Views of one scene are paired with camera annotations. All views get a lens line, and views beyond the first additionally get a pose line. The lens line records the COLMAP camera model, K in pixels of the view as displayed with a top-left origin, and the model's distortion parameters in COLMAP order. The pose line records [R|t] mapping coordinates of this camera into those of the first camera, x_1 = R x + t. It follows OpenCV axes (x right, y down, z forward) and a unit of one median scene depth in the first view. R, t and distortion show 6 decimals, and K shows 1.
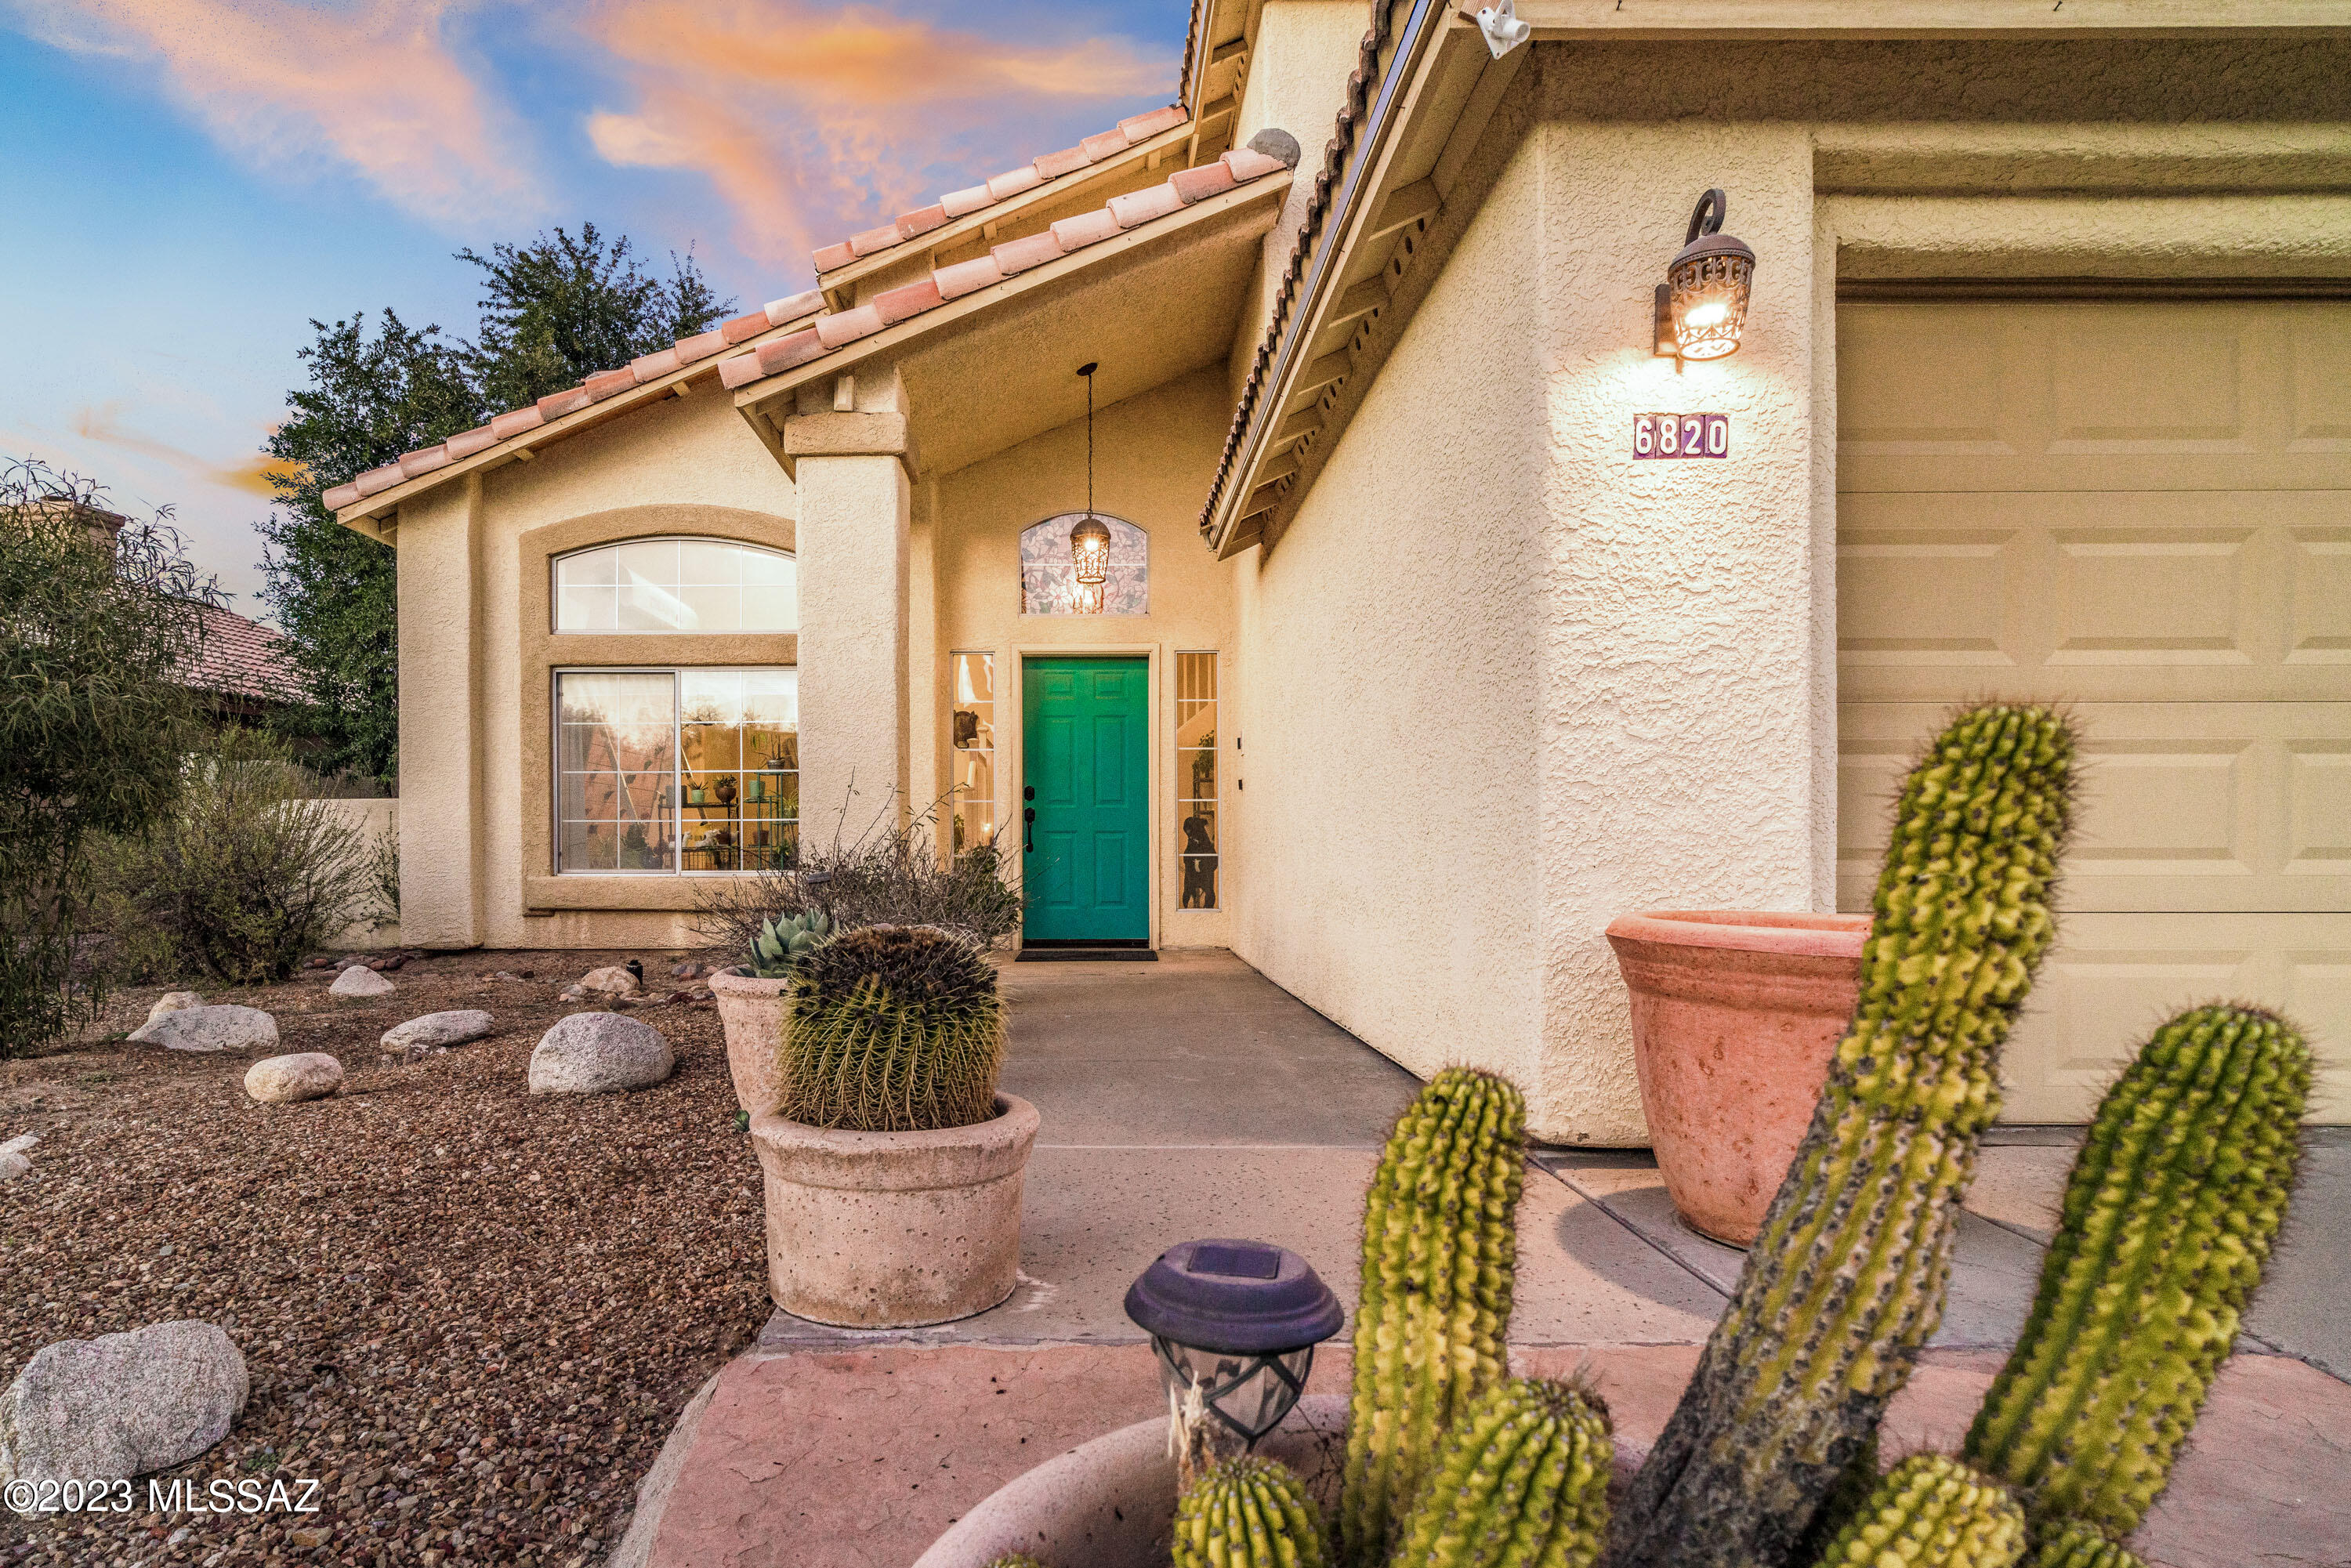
lens RADIAL K [[1211.3, 0, 1178.3], [0, 1211.3, 819.4], [0, 0, 1]] dist [-0.009546, 0.004091]
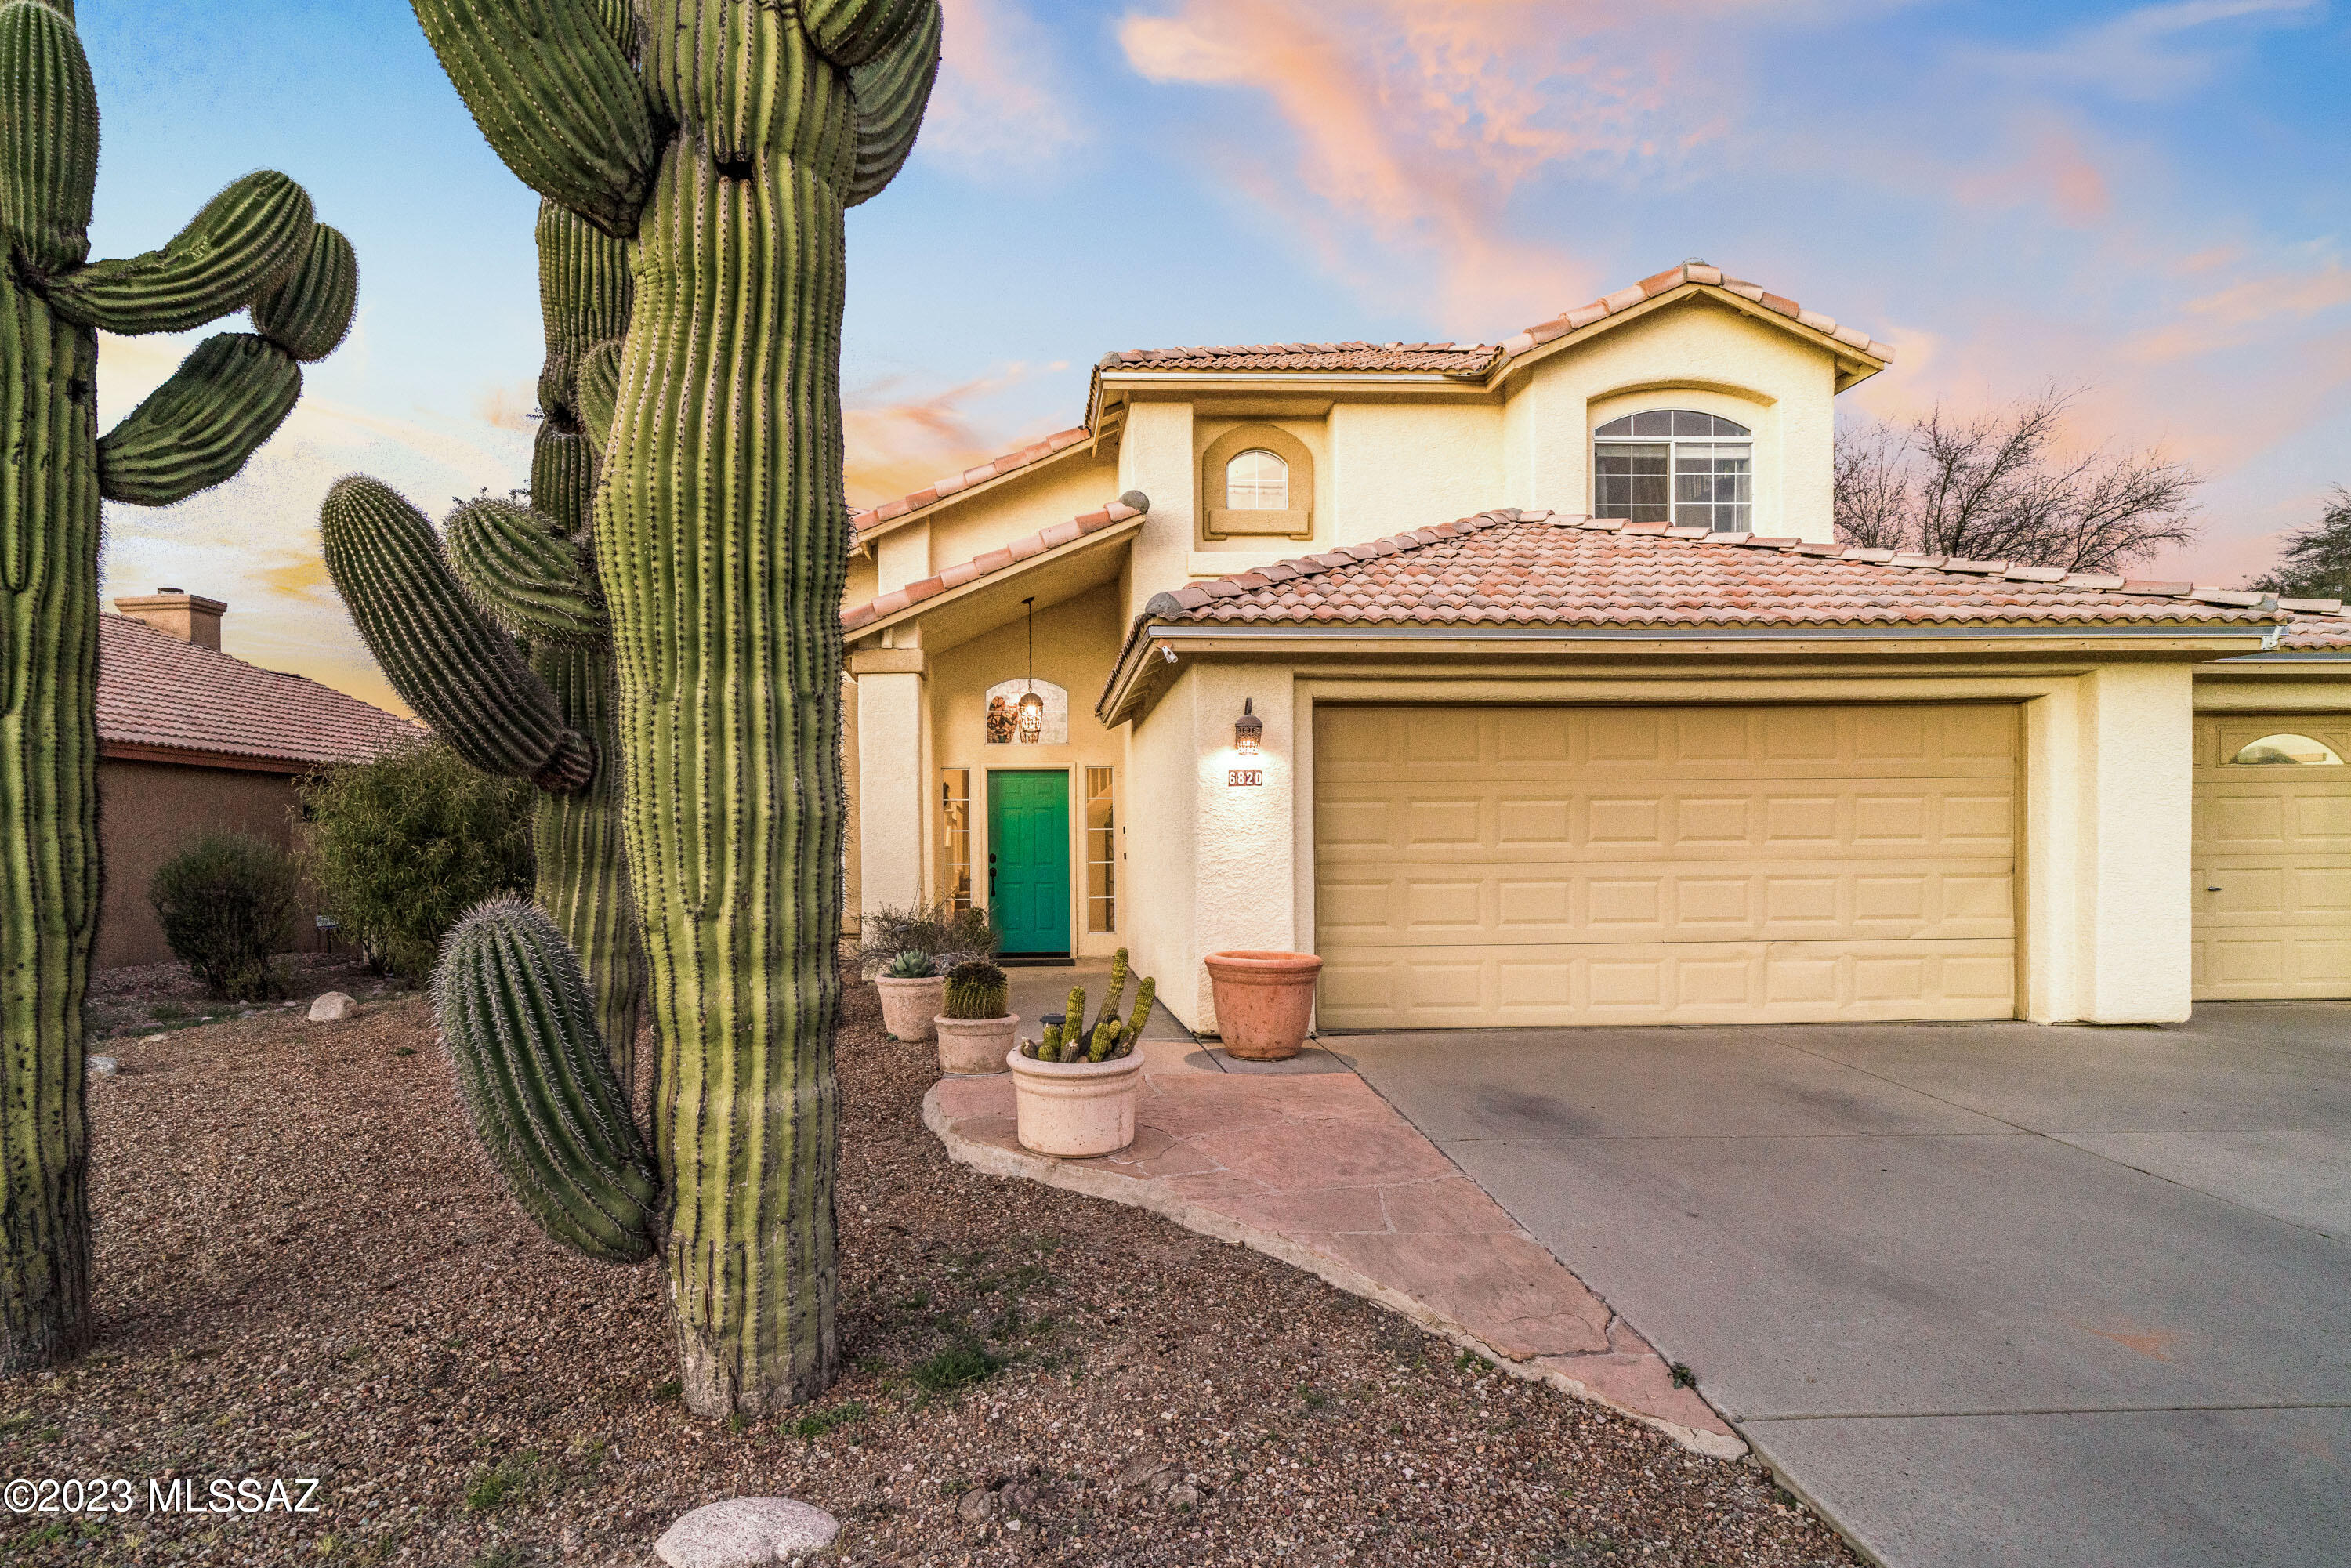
lens RADIAL K [[1266.5, 0, 1166.9], [0, 1266.5, 780.8], [0, 0, 1]] dist [0.000170, 0.000437]
pose [[0.999368, -0.008452, 0.034527, 0.045851], [0.009244, 0.999696, -0.022851, -0.083092], [-0.034323, 0.023156, 0.999142, -0.642861]]
